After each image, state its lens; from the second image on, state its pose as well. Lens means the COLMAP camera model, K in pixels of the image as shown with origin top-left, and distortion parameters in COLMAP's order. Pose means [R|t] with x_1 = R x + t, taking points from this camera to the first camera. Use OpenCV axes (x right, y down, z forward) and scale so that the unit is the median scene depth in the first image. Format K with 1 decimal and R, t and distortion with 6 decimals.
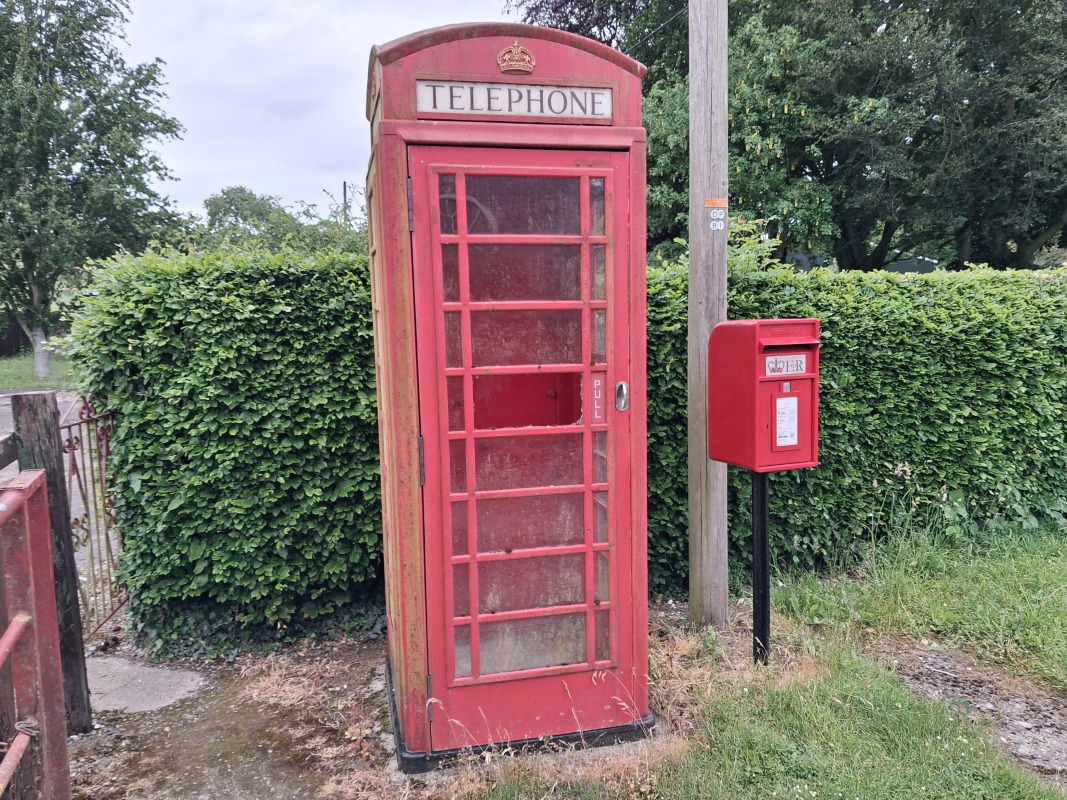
lens RADIAL K [[834.1, 0, 556.3], [0, 834.1, 401.3], [0, 0, 1]] dist [0.002645, -0.008614]
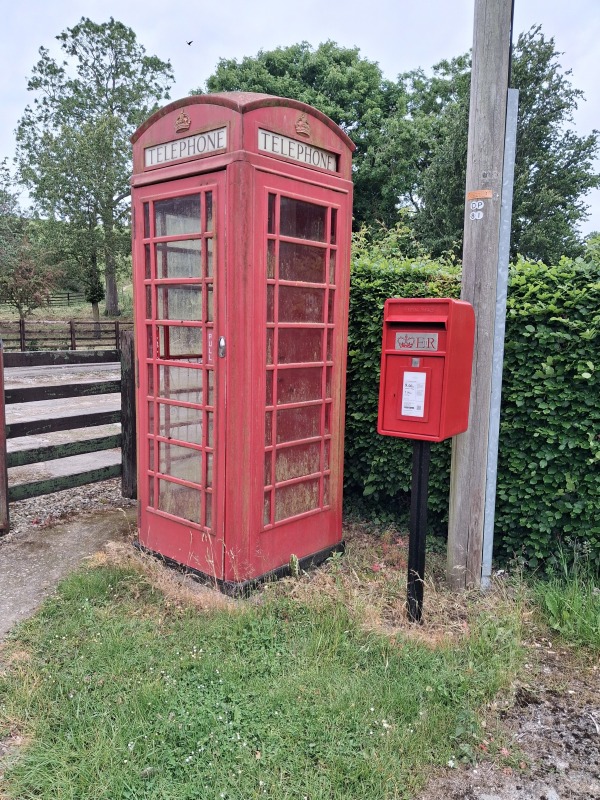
lens RADIAL K [[625.4, 0, 286.6], [0, 625.4, 401.3], [0, 0, 1]] dist [0.002645, -0.008614]
pose [[0.566486, 0.138641, -0.812325, 0.720958], [-0.128473, 0.988551, 0.079126, -0.008206], [0.813996, 0.059538, 0.577812, 0.343250]]
